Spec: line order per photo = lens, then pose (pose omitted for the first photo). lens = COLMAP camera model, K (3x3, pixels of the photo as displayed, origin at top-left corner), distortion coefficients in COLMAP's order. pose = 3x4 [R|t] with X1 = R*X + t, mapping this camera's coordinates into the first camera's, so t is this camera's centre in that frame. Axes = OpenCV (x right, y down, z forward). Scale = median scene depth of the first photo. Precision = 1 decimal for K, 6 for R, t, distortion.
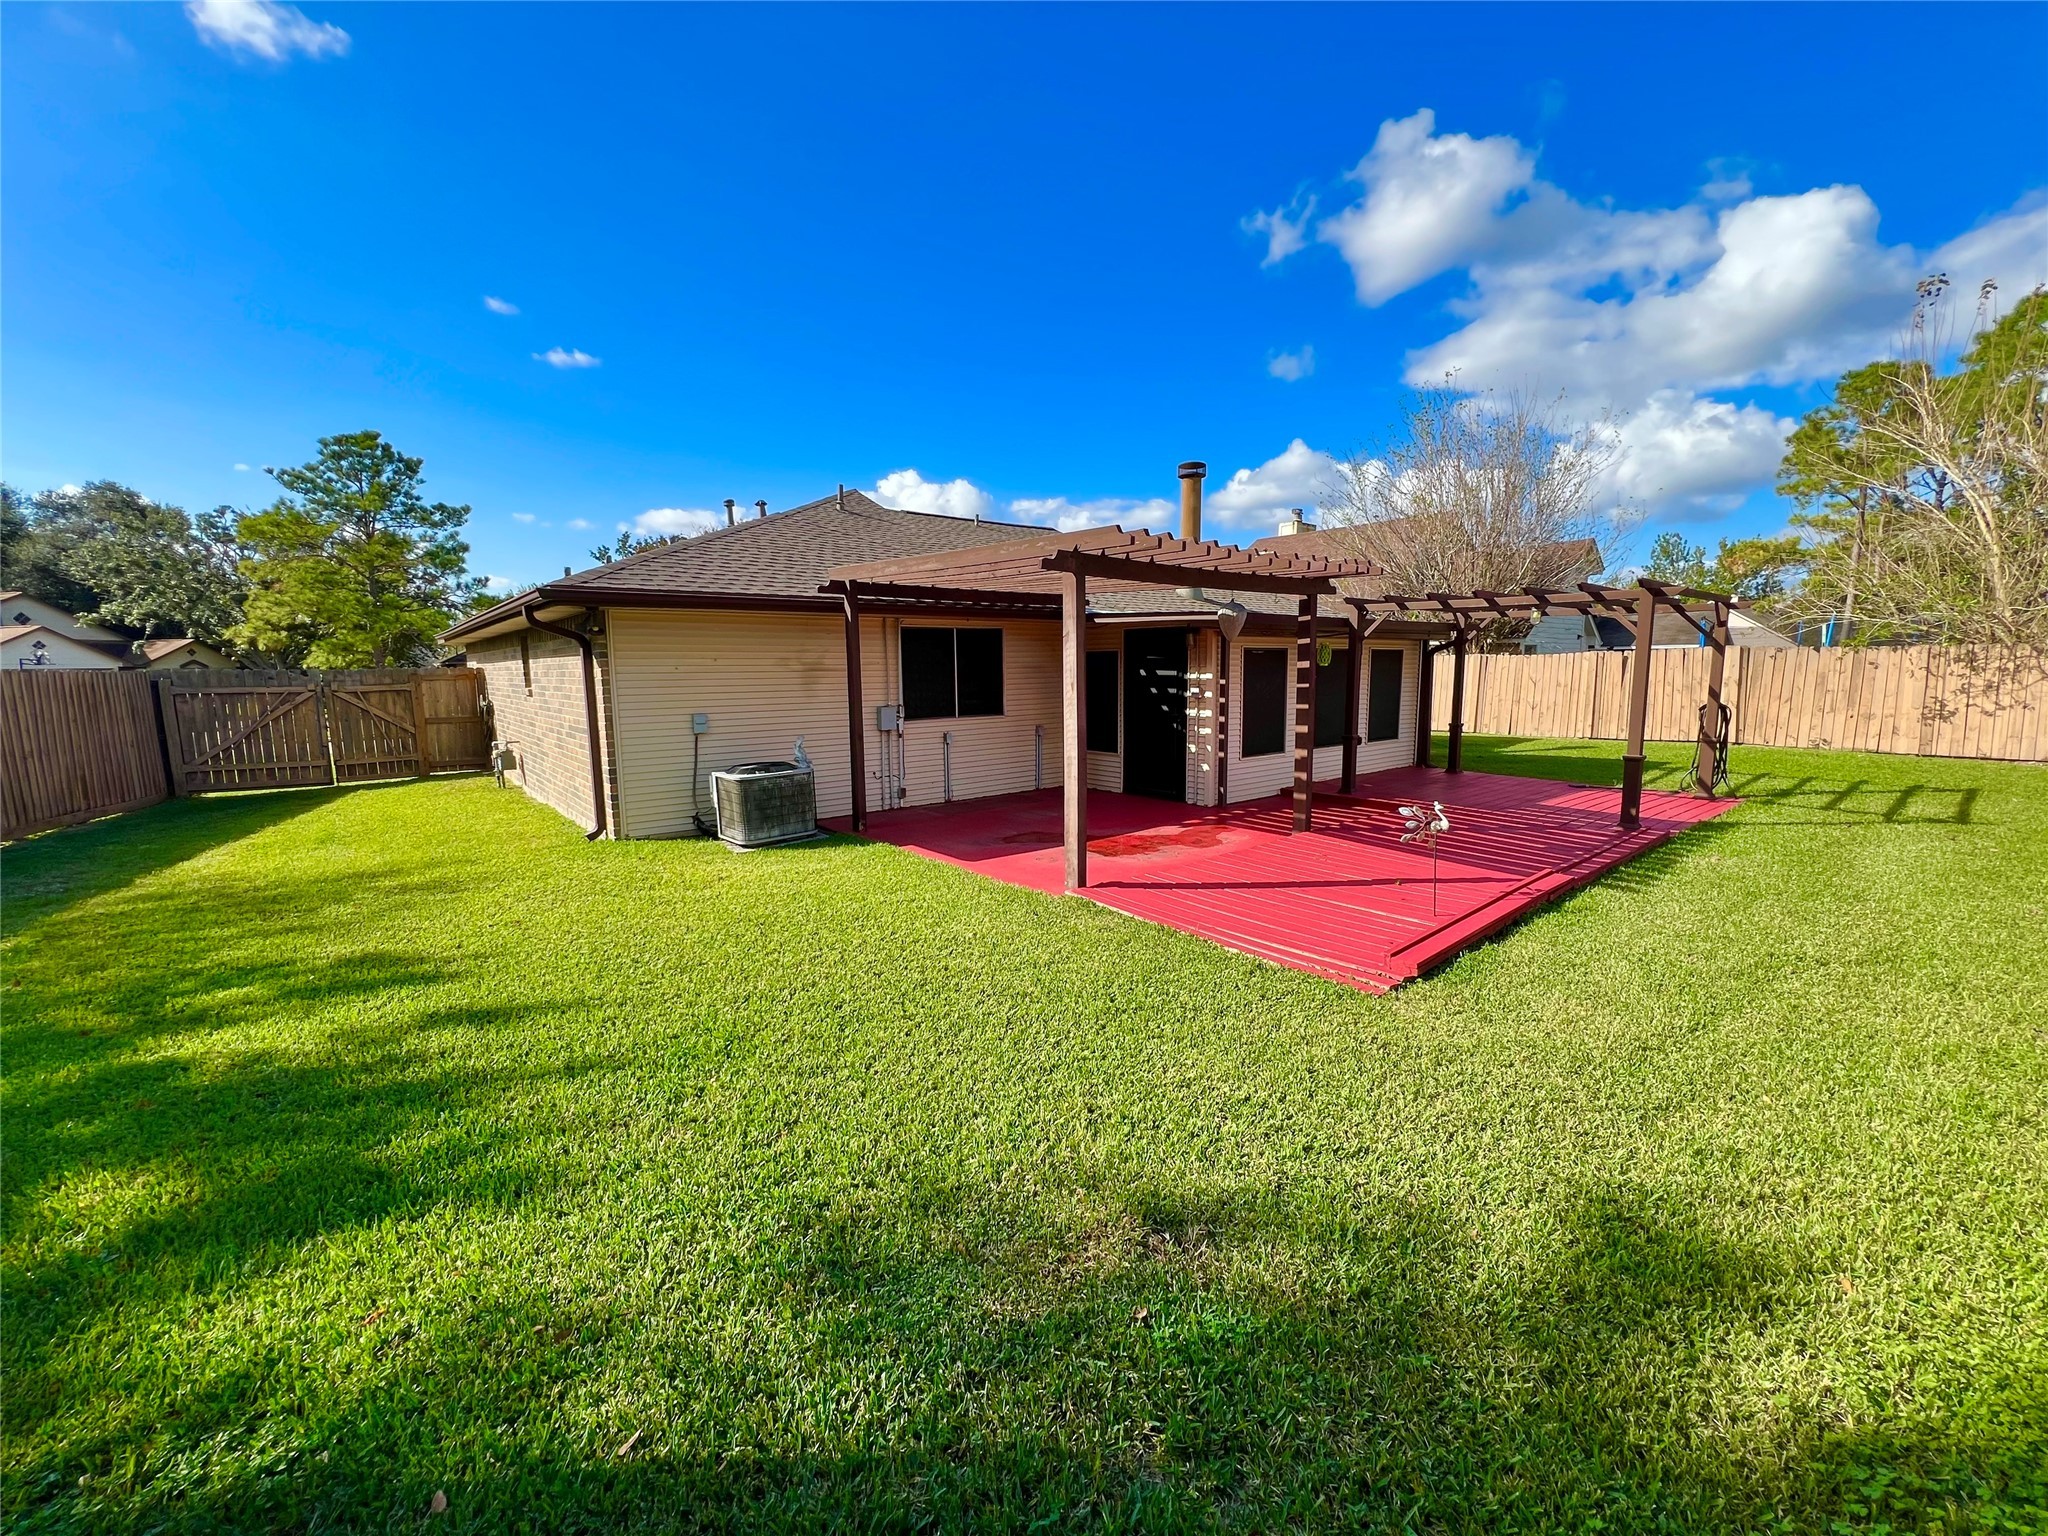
lens RADIAL K [[818.5, 0, 1023.9], [0, 818.5, 774.3], [0, 0, 1]] dist [-0.002842, 0.000437]
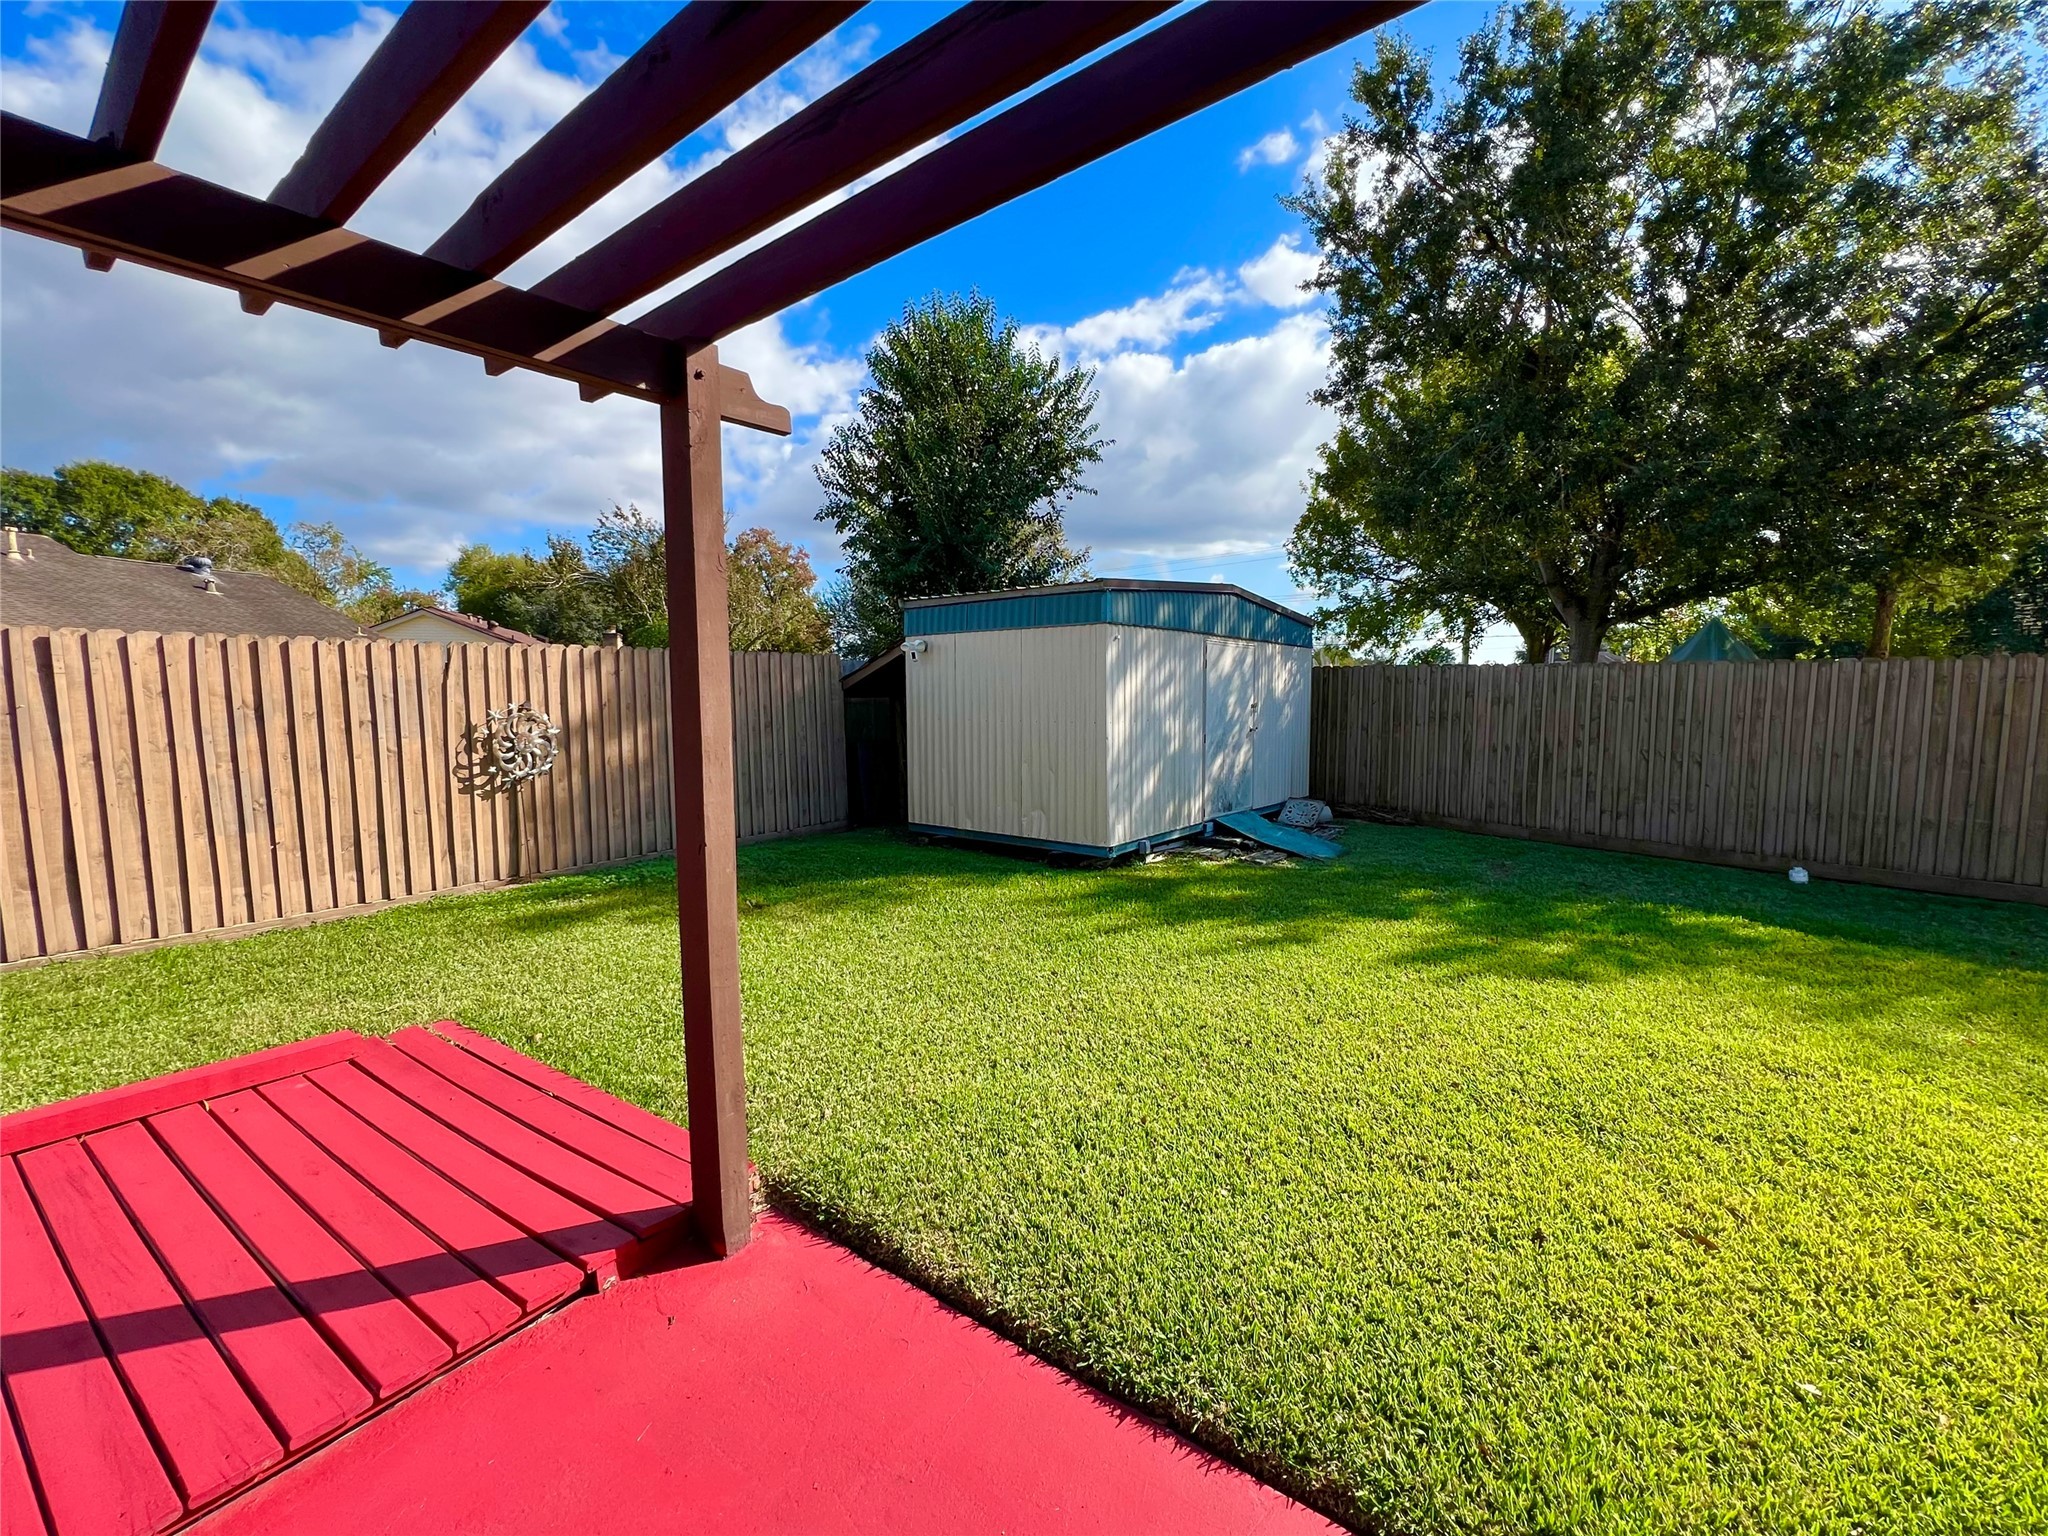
lens RADIAL K [[845.2, 0, 1018.3], [0, 845.2, 777.7], [0, 0, 1]] dist [0.000419, 0.000293]
pose [[-0.966593, 0.041795, -0.252885, 0.012516], [-0.016910, 0.974068, 0.225624, -0.093148], [0.255757, 0.222363, -0.940820, 0.814153]]
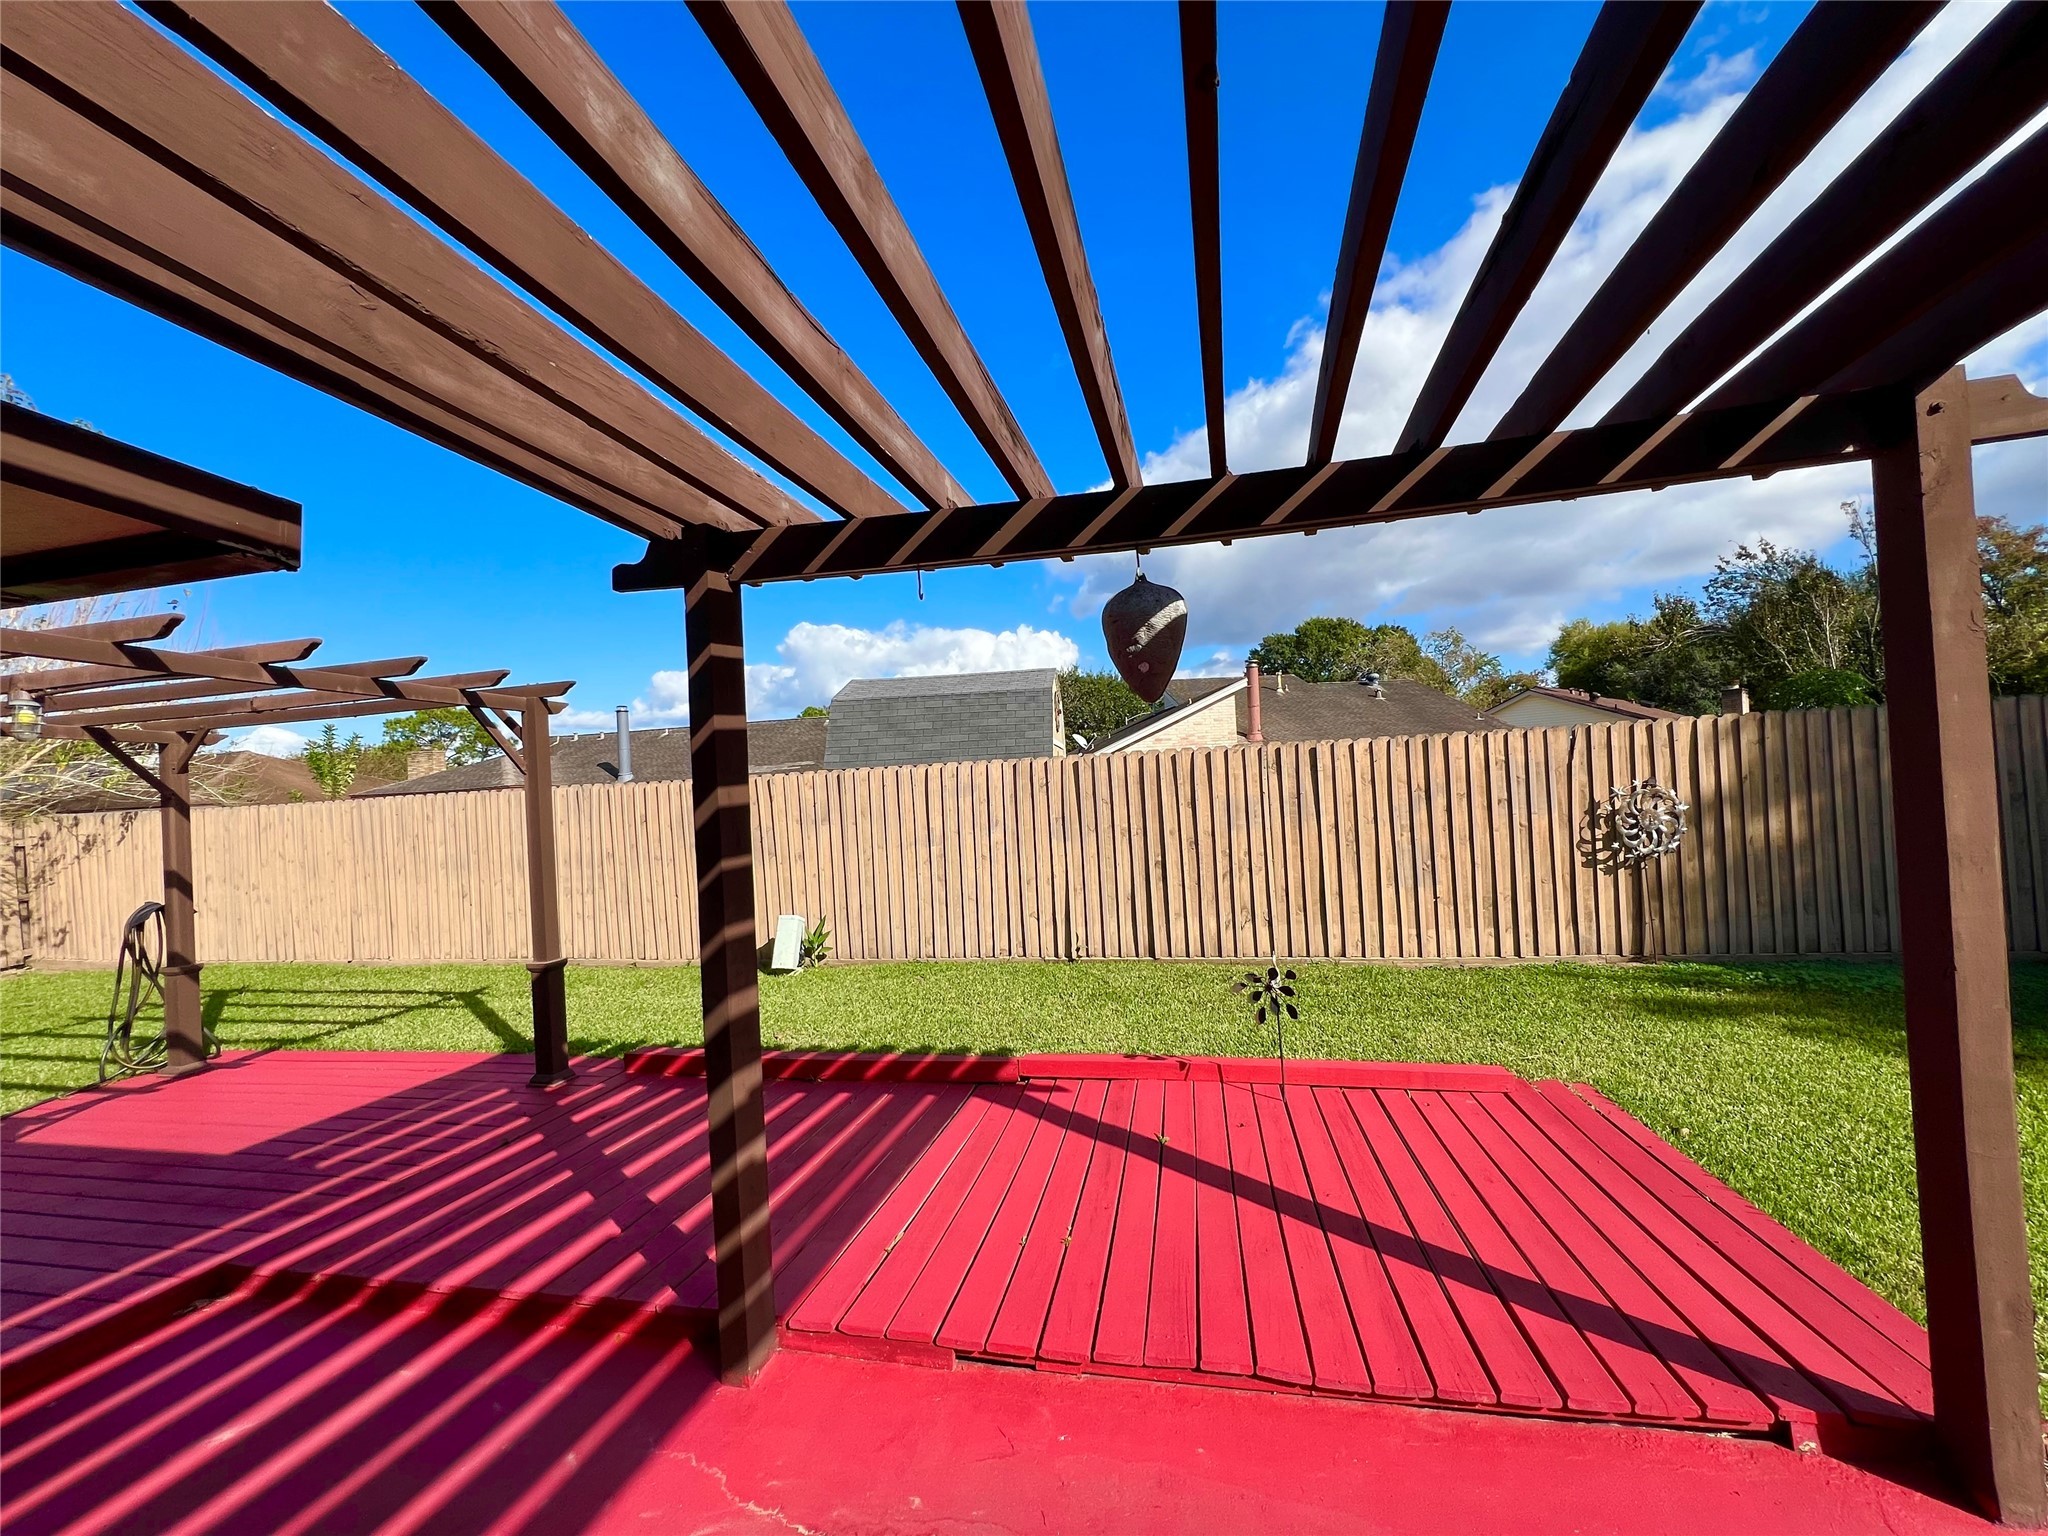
lens RADIAL K [[818.5, 0, 1023.9], [0, 818.5, 774.3], [0, 0, 1]] dist [-0.002842, 0.000437]
pose [[-0.620449, 0.057889, 0.782107, 0.022146], [0.156476, 0.986358, 0.051127, -0.106209], [-0.768478, 0.154103, -0.621043, 0.844154]]
